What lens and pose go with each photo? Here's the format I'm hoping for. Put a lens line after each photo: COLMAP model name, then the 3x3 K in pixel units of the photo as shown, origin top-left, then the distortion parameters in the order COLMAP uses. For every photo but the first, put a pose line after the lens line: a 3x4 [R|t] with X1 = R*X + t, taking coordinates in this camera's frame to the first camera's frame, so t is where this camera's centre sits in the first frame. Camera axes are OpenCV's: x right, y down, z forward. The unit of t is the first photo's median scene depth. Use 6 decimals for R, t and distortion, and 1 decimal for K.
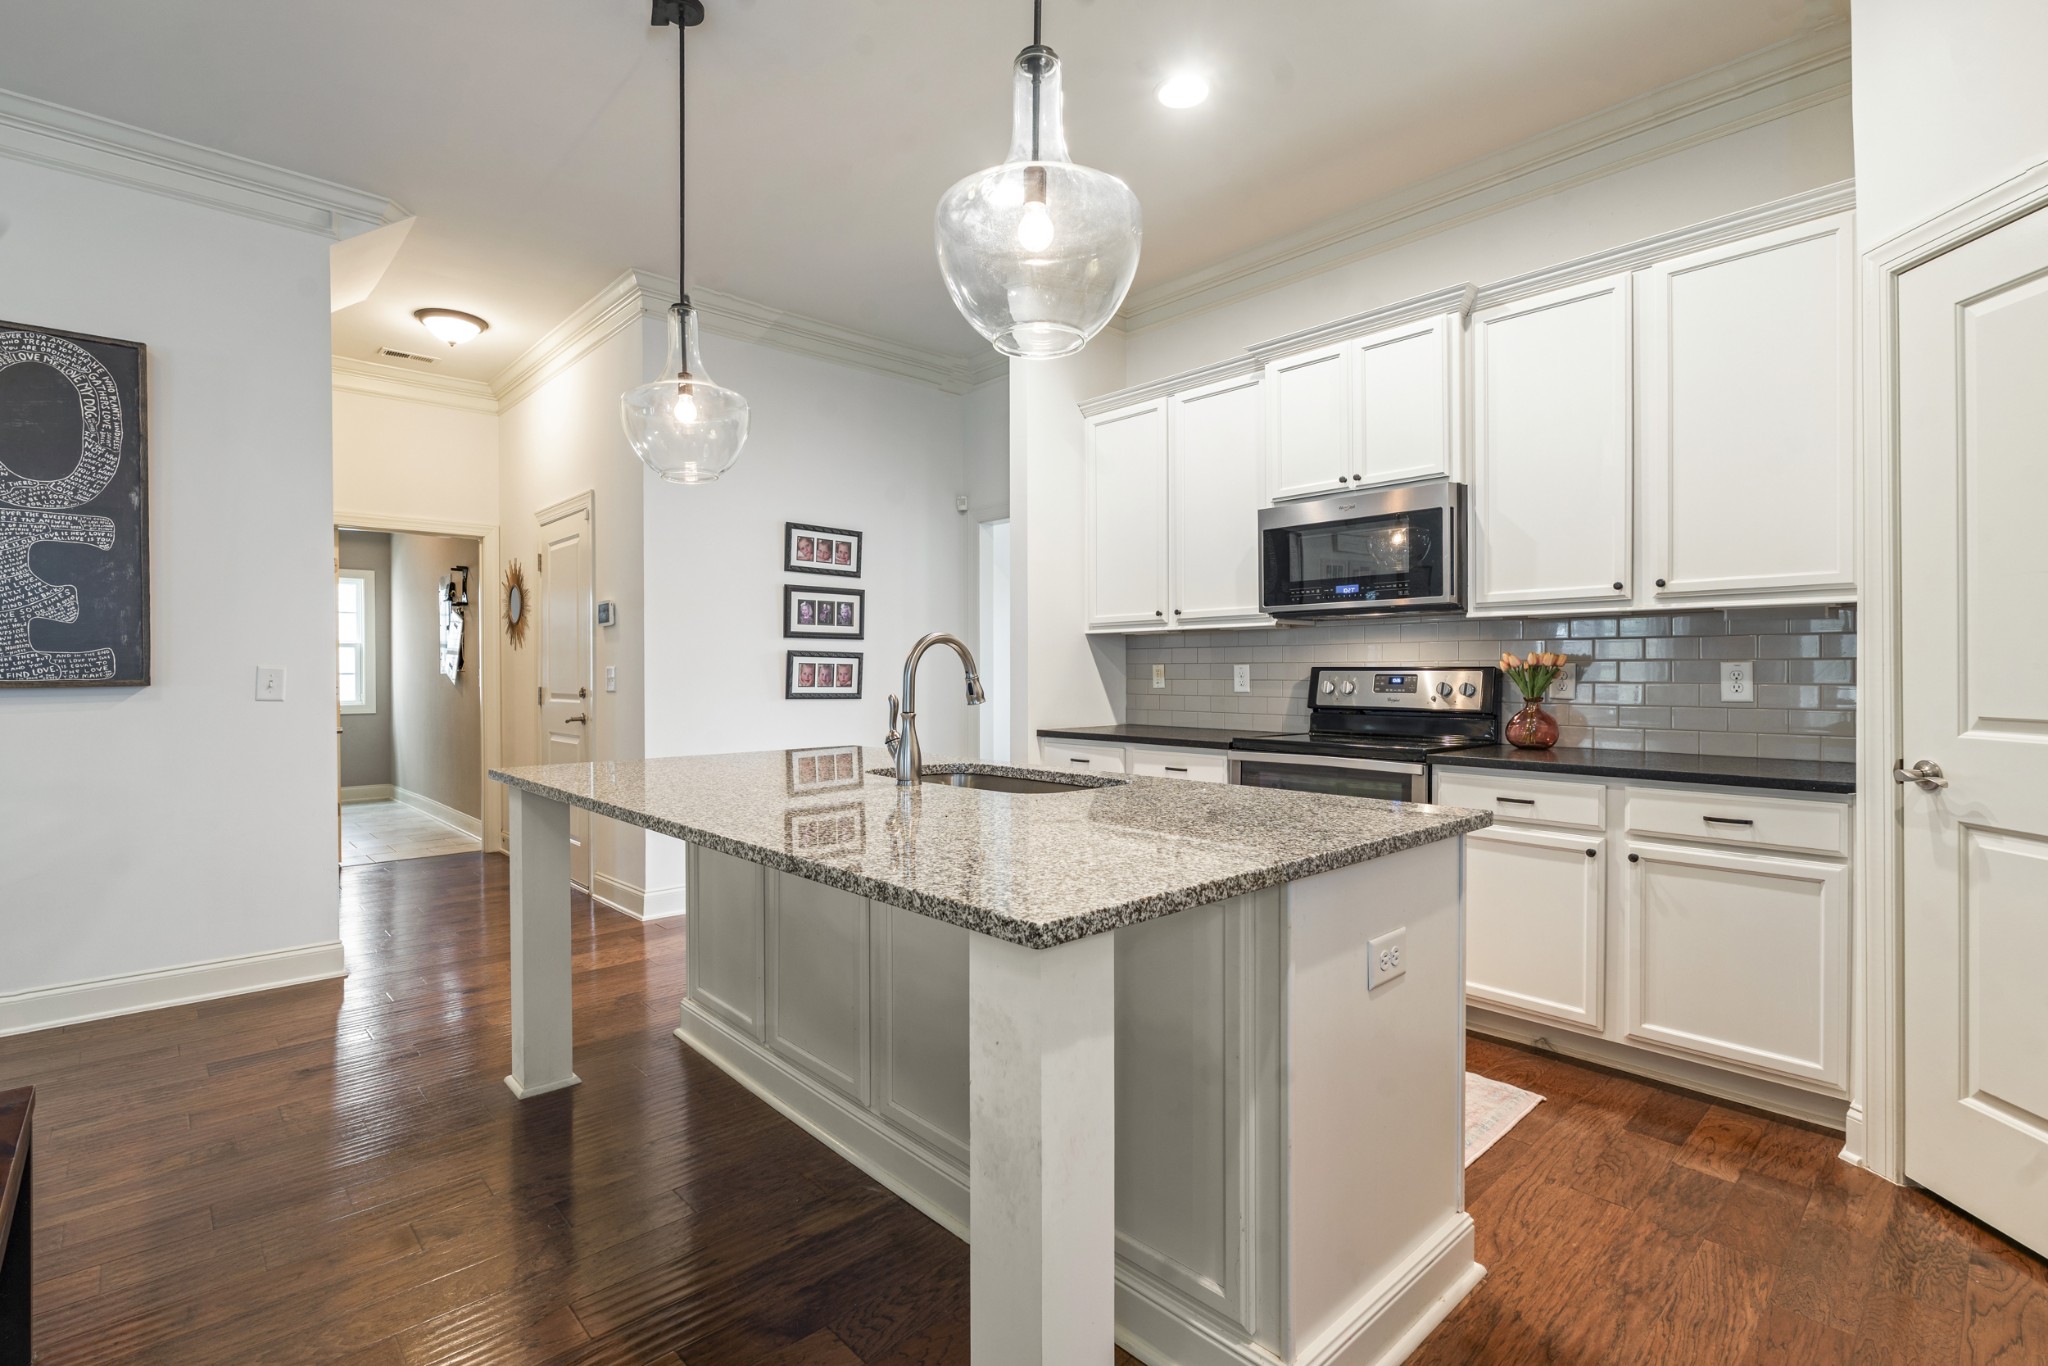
lens RADIAL K [[969.9, 0, 1010.0], [0, 969.9, 669.1], [0, 0, 1]] dist [-0.001330, -0.000285]
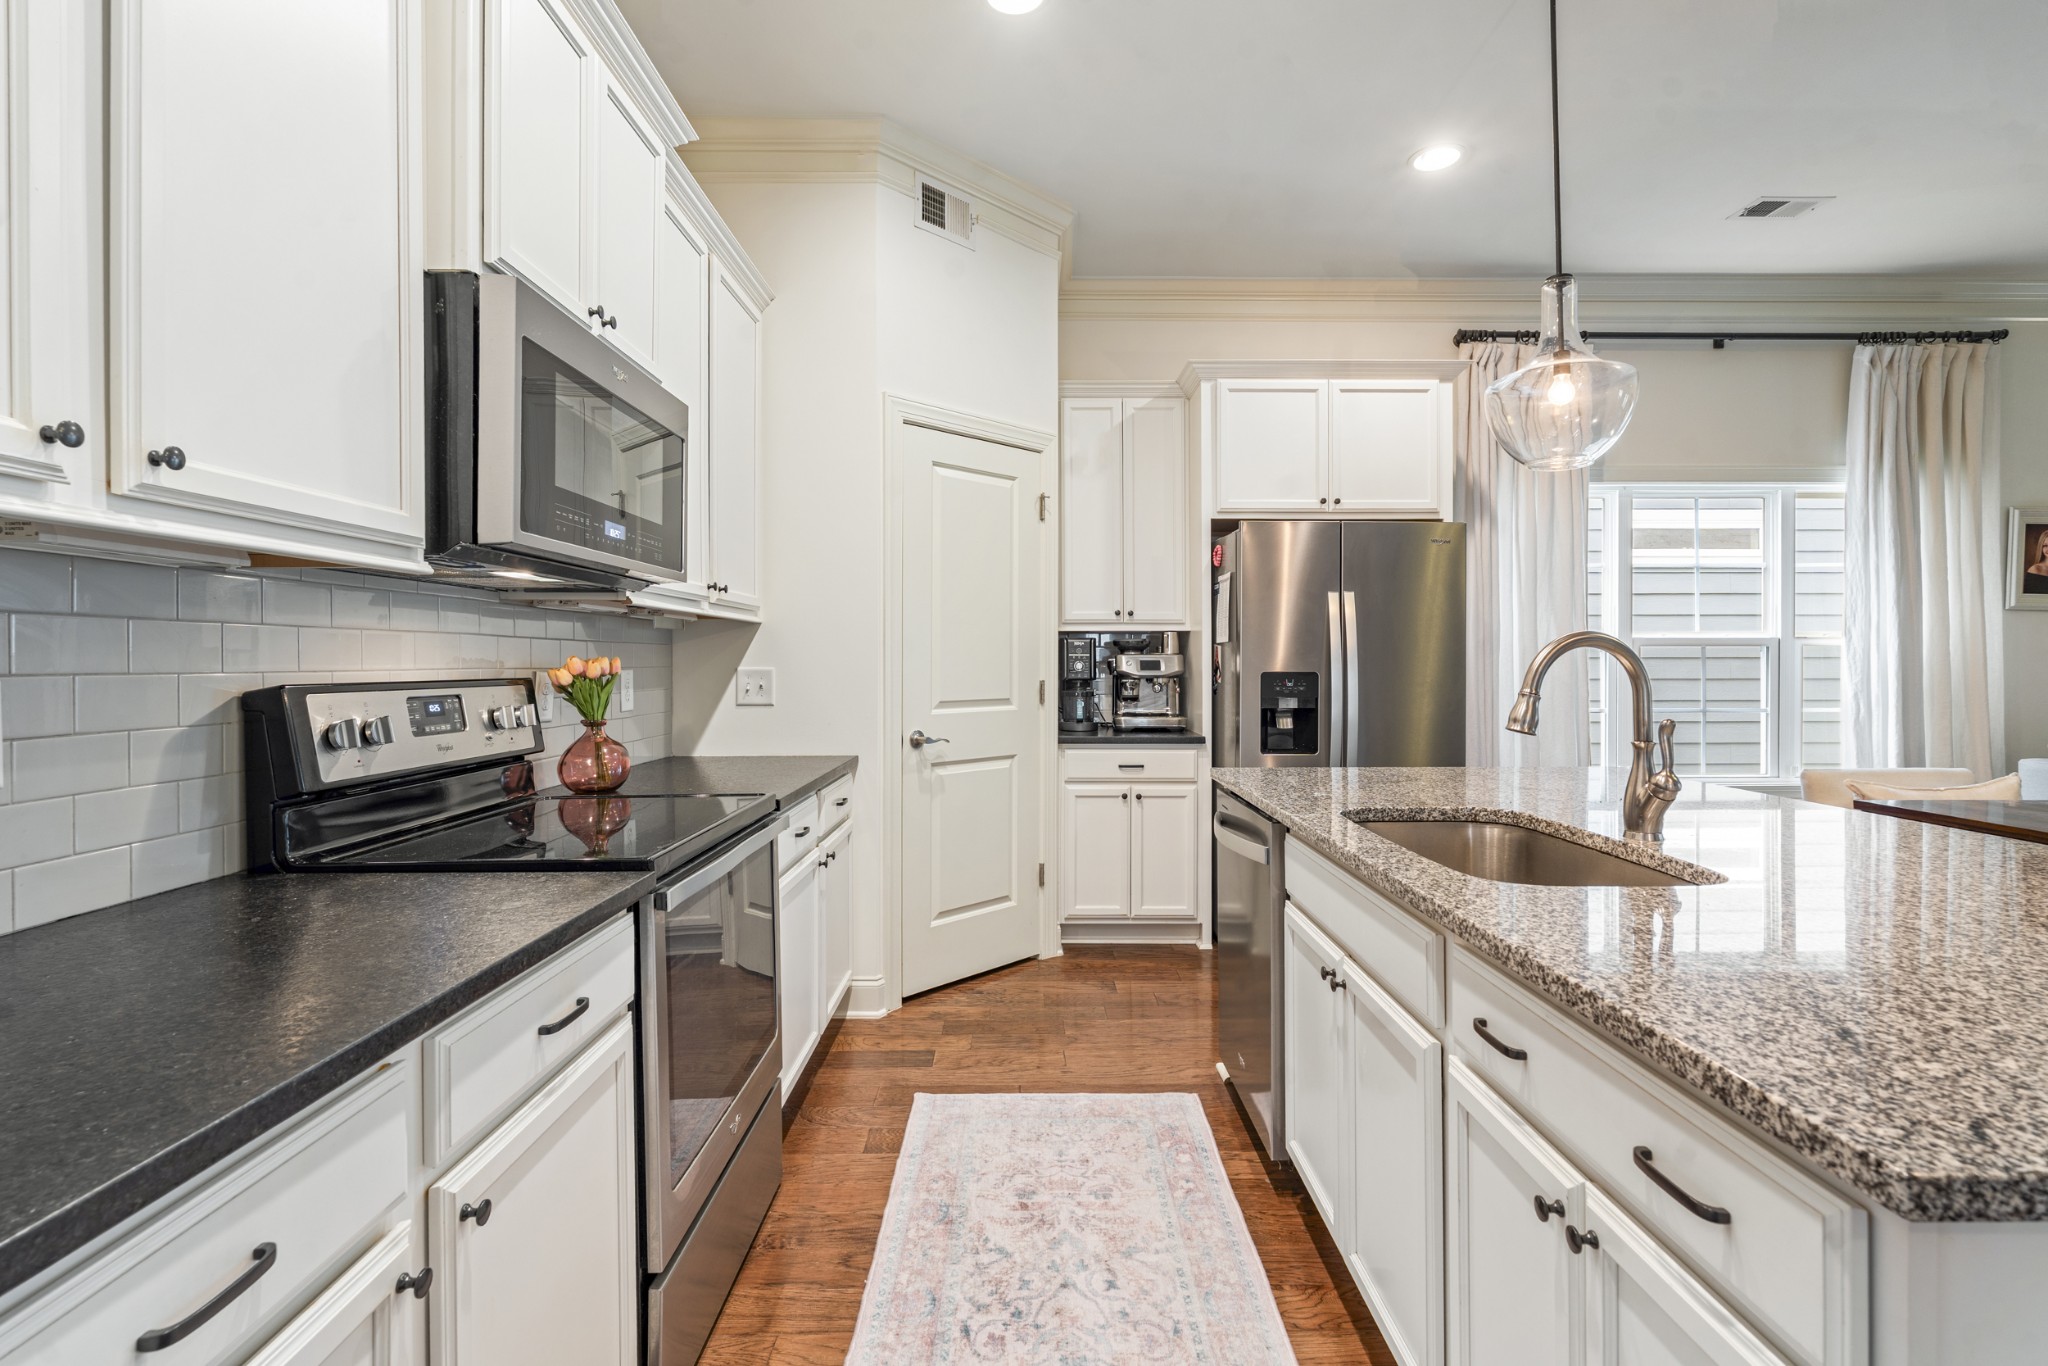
lens RADIAL K [[969.9, 0, 1030.4], [0, 969.9, 662.9], [0, 0, 1]] dist [-0.001330, -0.000285]
pose [[-0.750528, 0.002946, 0.660832, -0.158110], [0.003468, 0.999994, -0.000520, -0.010230], [-0.660830, 0.001901, -0.750533, 1.201294]]
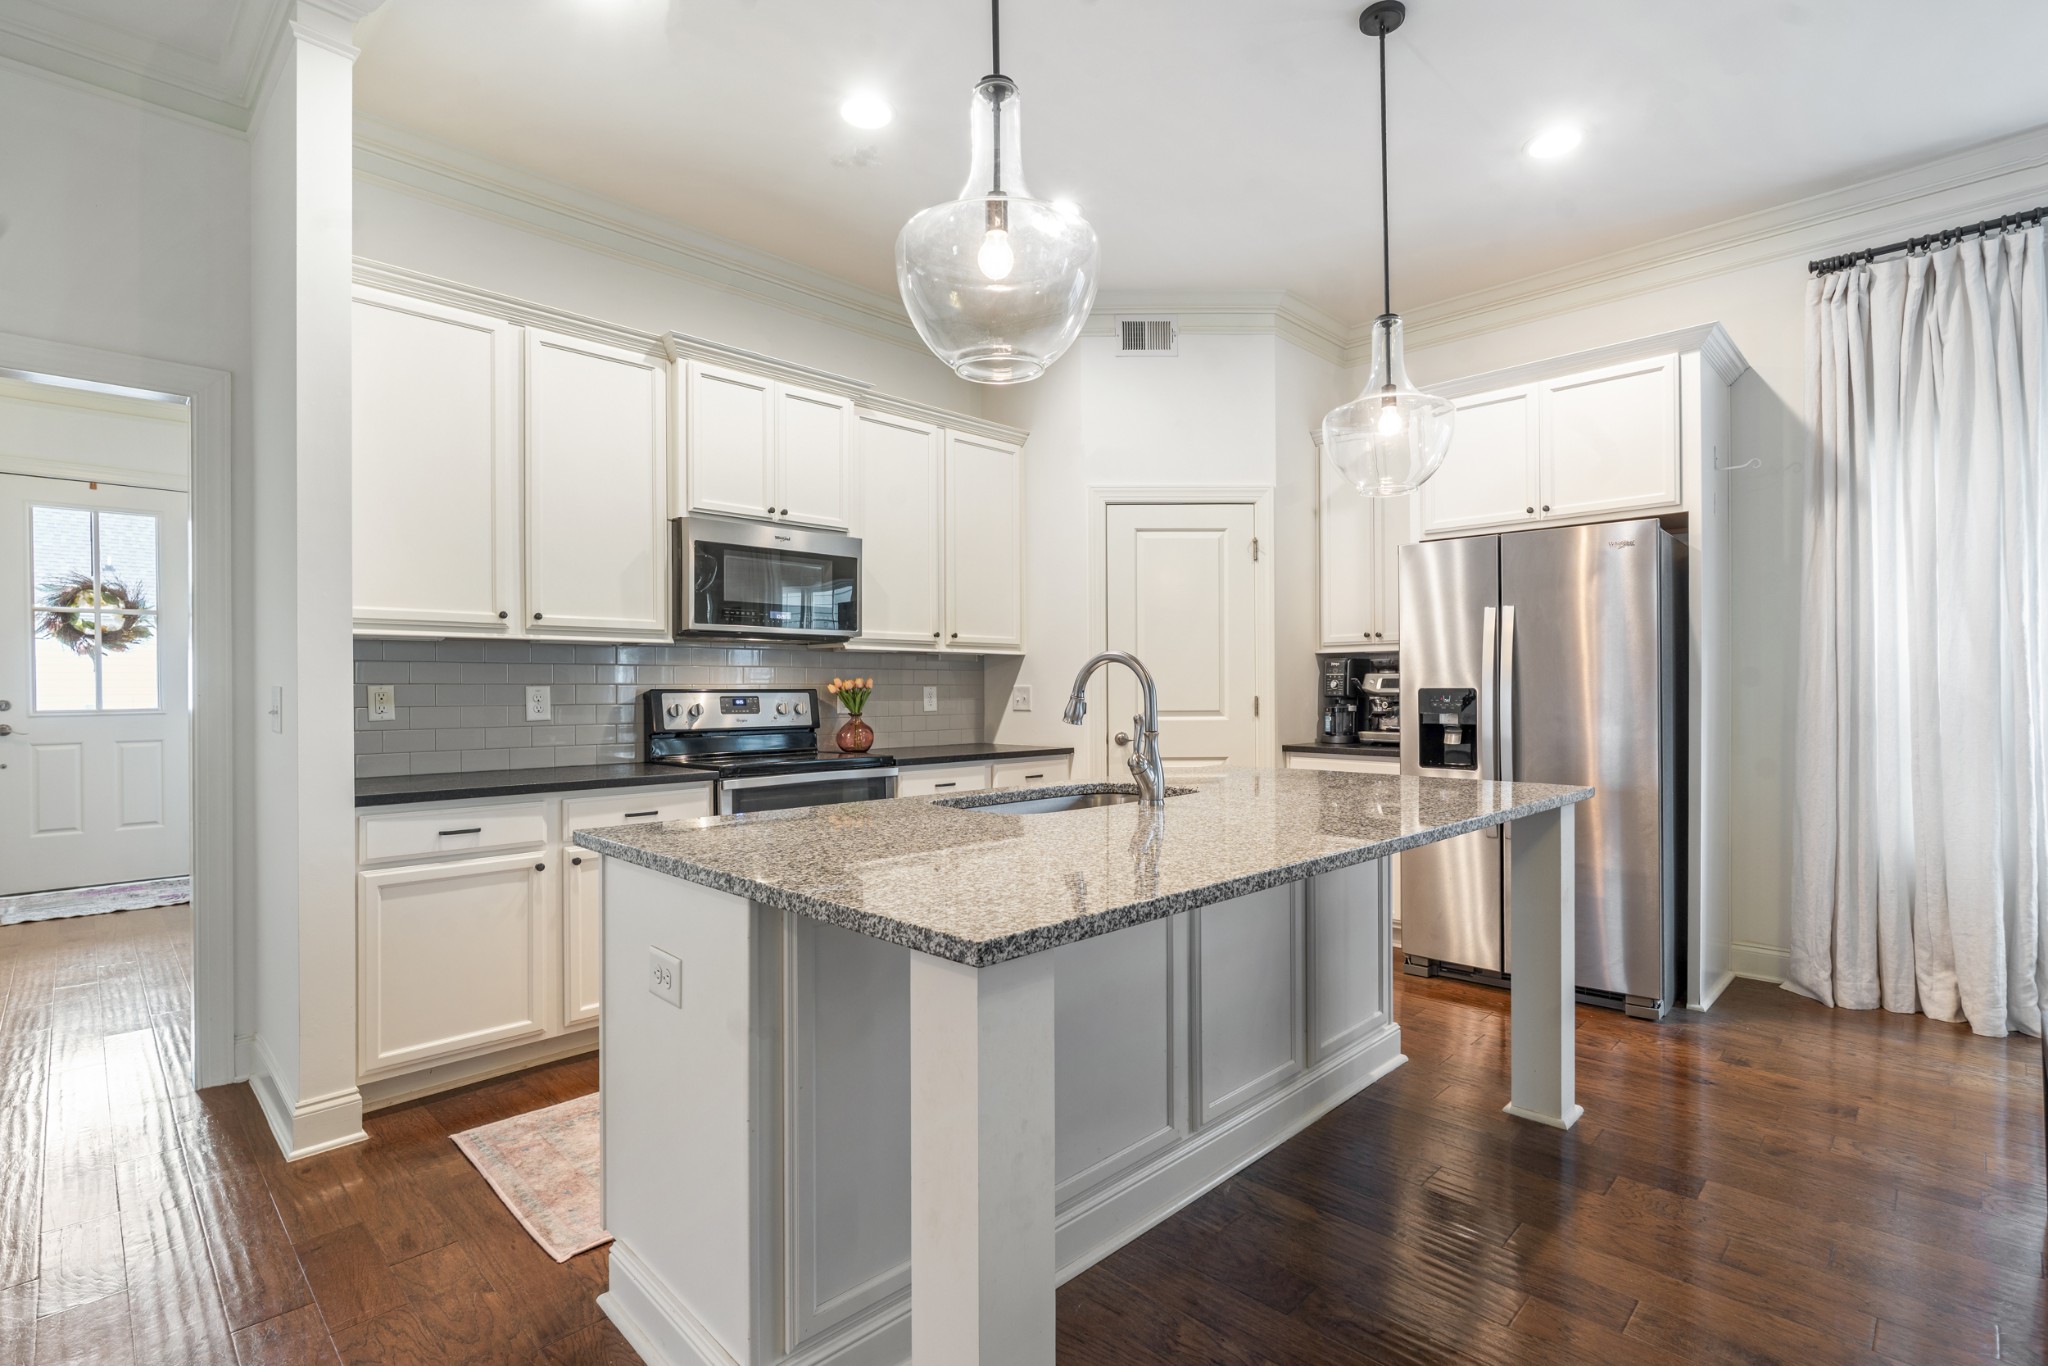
lens RADIAL K [[969.9, 0, 1023.9], [0, 969.9, 693.4], [0, 0, 1]] dist [-0.001330, -0.000285]
pose [[-0.051883, 0.000177, 0.998653, -0.701738], [0.003814, 0.999993, 0.000021, 0.003507], [-0.998646, 0.003810, -0.051883, 0.763279]]
